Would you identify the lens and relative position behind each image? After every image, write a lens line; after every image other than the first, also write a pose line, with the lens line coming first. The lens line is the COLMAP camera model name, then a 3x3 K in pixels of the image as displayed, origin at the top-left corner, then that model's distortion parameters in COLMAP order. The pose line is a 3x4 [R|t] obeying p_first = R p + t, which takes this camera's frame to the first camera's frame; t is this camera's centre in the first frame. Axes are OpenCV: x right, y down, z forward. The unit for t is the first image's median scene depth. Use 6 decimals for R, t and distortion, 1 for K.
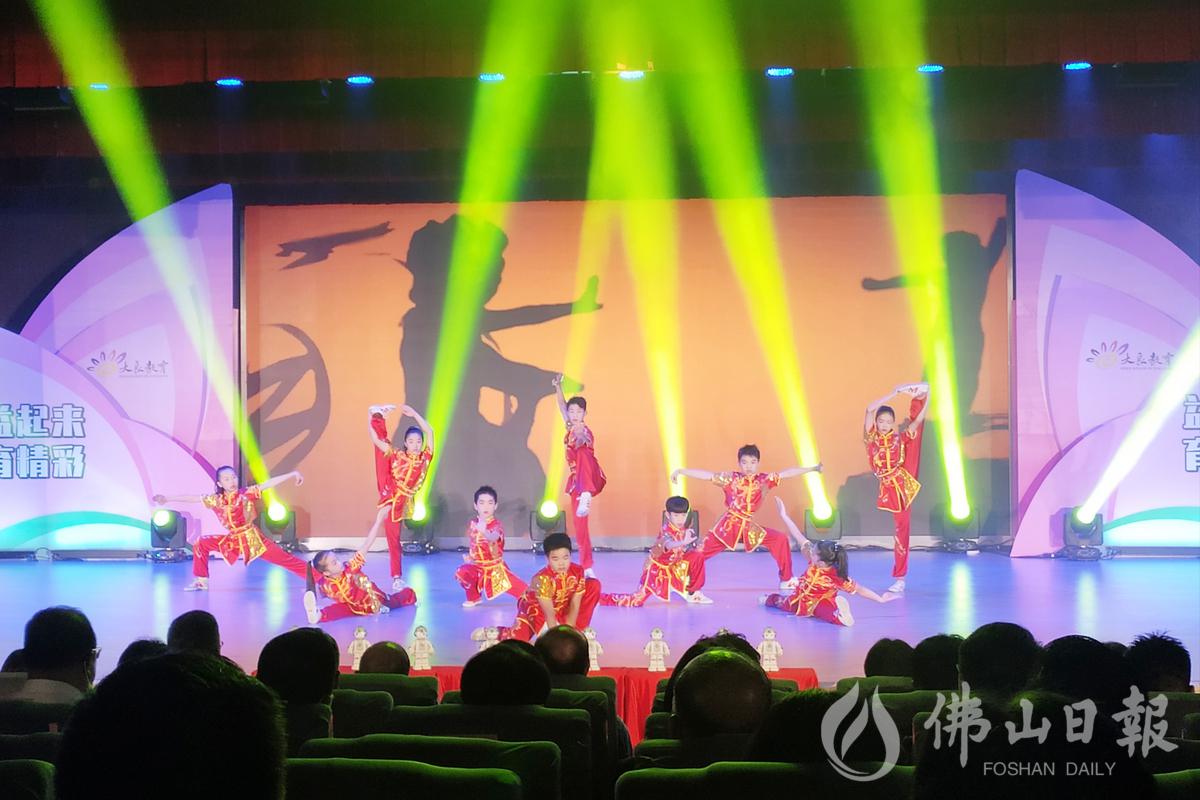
lens RADIAL K [[858.0, 0, 600.2], [0, 858.0, 399.6], [0, 0, 1]] dist [0.001363, 0.003132]
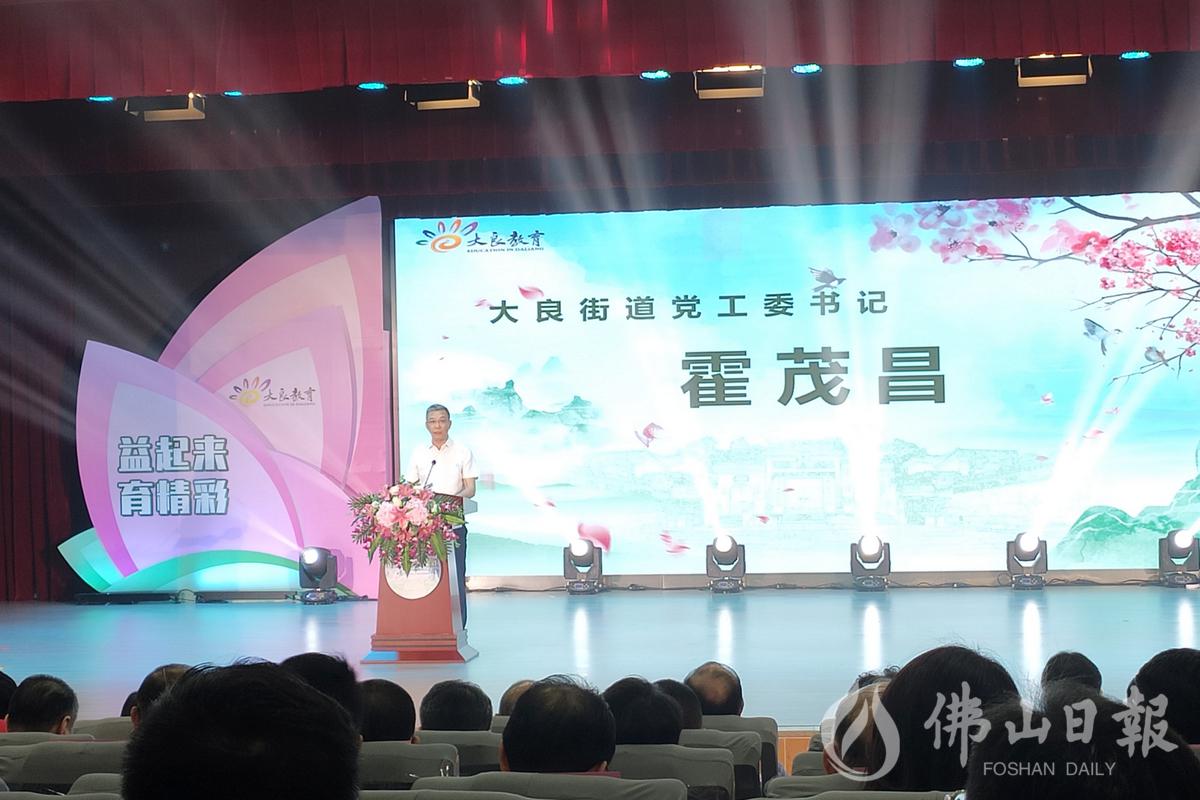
lens RADIAL K [[869.8, 0, 599.8], [0, 869.8, 413.8], [0, 0, 1]] dist [-0.000099, 0.000916]
pose [[0.999676, -0.012218, -0.022346, -0.174044], [0.012423, 0.999882, 0.009074, -0.021498], [0.022233, -0.009349, 0.999709, 0.064163]]
